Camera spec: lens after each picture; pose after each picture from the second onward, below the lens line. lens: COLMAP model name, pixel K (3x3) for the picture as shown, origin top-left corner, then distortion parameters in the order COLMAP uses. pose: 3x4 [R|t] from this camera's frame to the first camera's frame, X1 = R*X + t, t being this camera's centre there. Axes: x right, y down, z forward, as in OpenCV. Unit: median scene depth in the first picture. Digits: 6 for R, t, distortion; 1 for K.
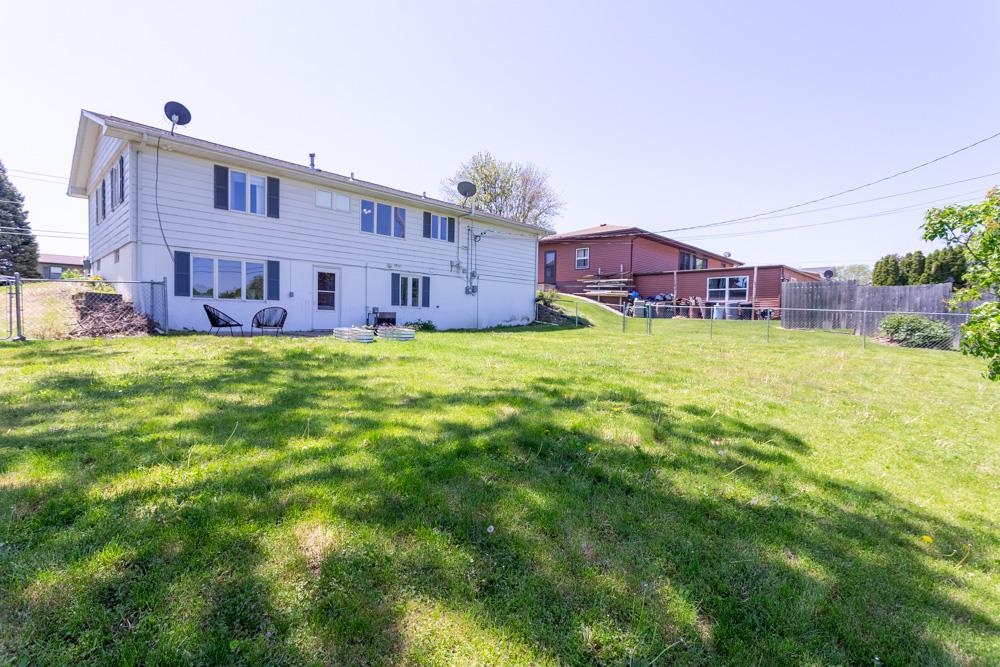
lens RADIAL K [[477.2, 0, 500.5], [0, 477.2, 330.1], [0, 0, 1]] dist [-0.000342, 0.001073]
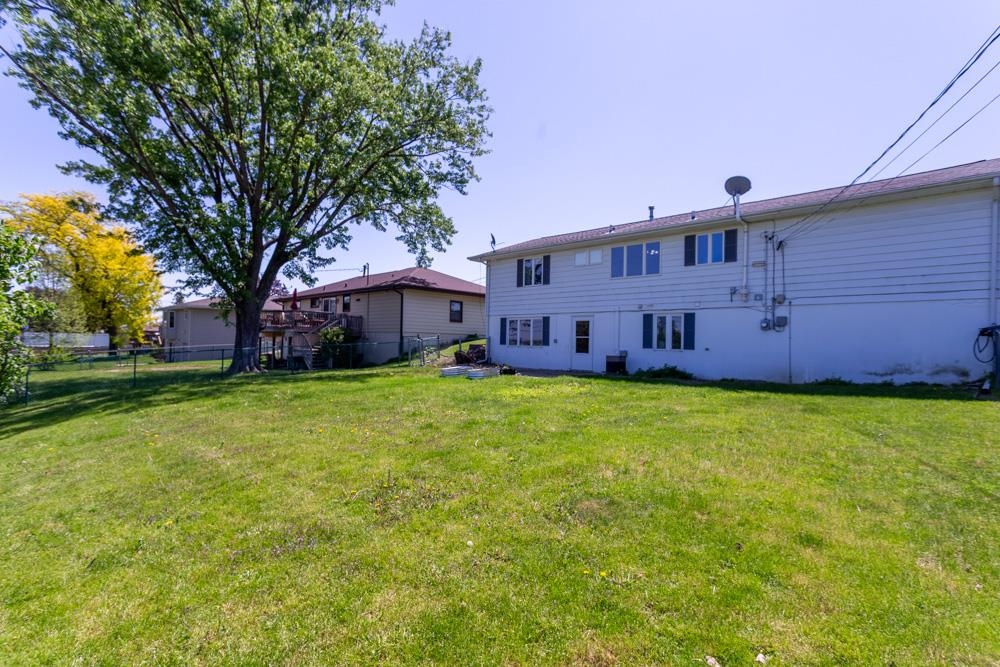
lens RADIAL K [[477.2, 0, 493.6], [0, 477.2, 334.6], [0, 0, 1]] dist [-0.000342, 0.001073]
pose [[-0.011418, -0.041883, -0.999057, 0.670133], [-0.046920, 0.998044, -0.041304, -0.025215], [0.998833, 0.046404, -0.013361, 0.681217]]
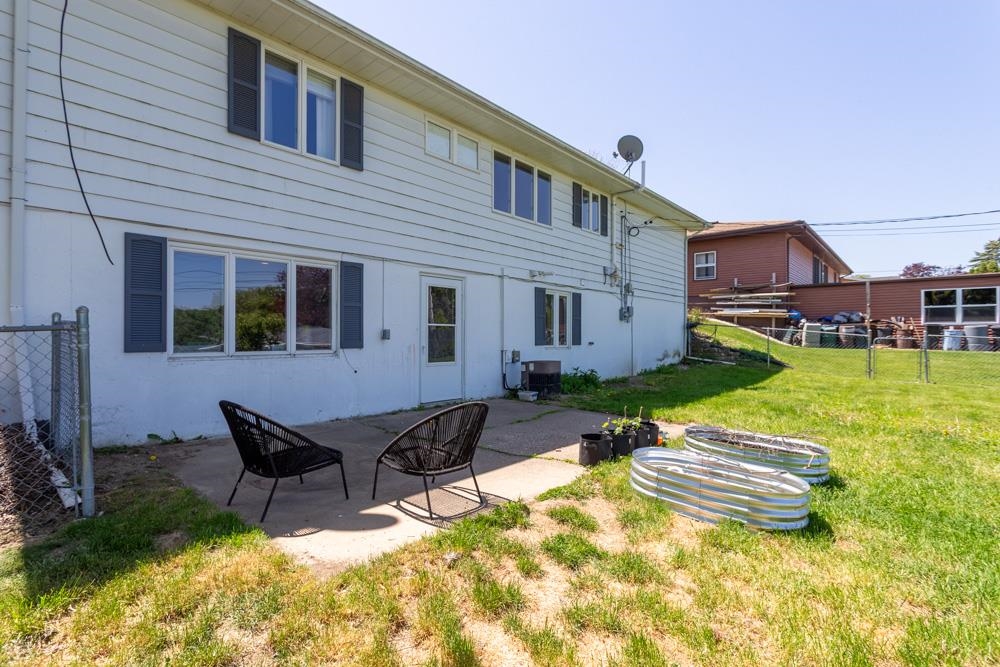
lens RADIAL K [[477.2, 0, 493.5], [0, 477.2, 329.2], [0, 0, 1]] dist [-0.000342, 0.001073]
pose [[0.999560, -0.013271, 0.026543, -0.275688], [0.014131, 0.999372, -0.032481, -0.050433], [-0.026095, 0.032842, 0.999120, 0.422913]]
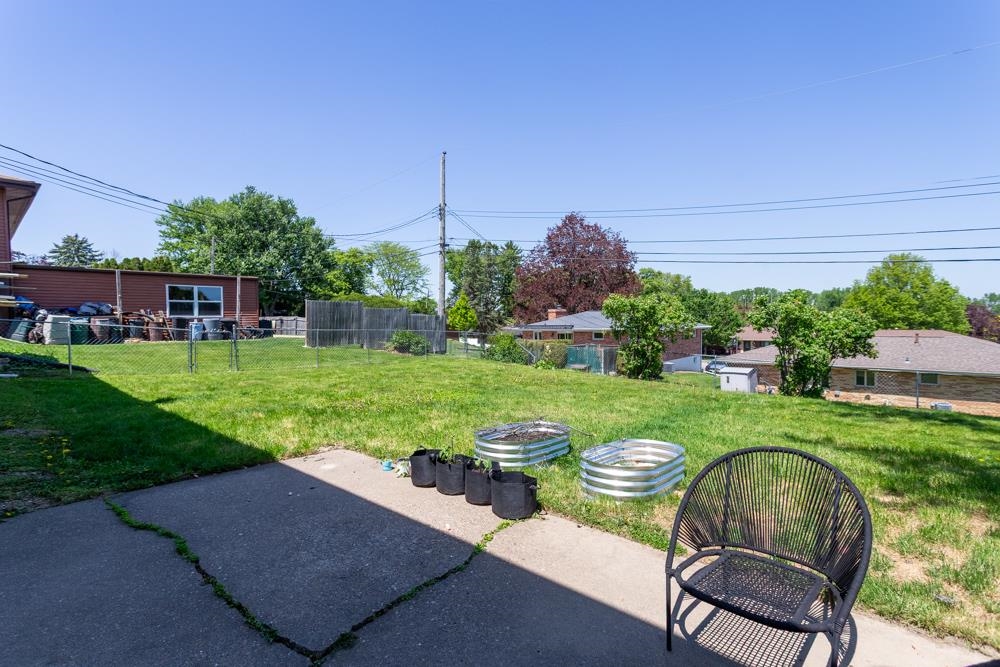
lens RADIAL K [[477.2, 0, 498.3], [0, 477.2, 332.2], [0, 0, 1]] dist [-0.000342, 0.001073]
pose [[-0.016568, -0.041278, 0.999010, -0.398460], [0.032097, 0.998611, 0.041793, -0.066549], [-0.999347, 0.032758, -0.015220, 0.667764]]
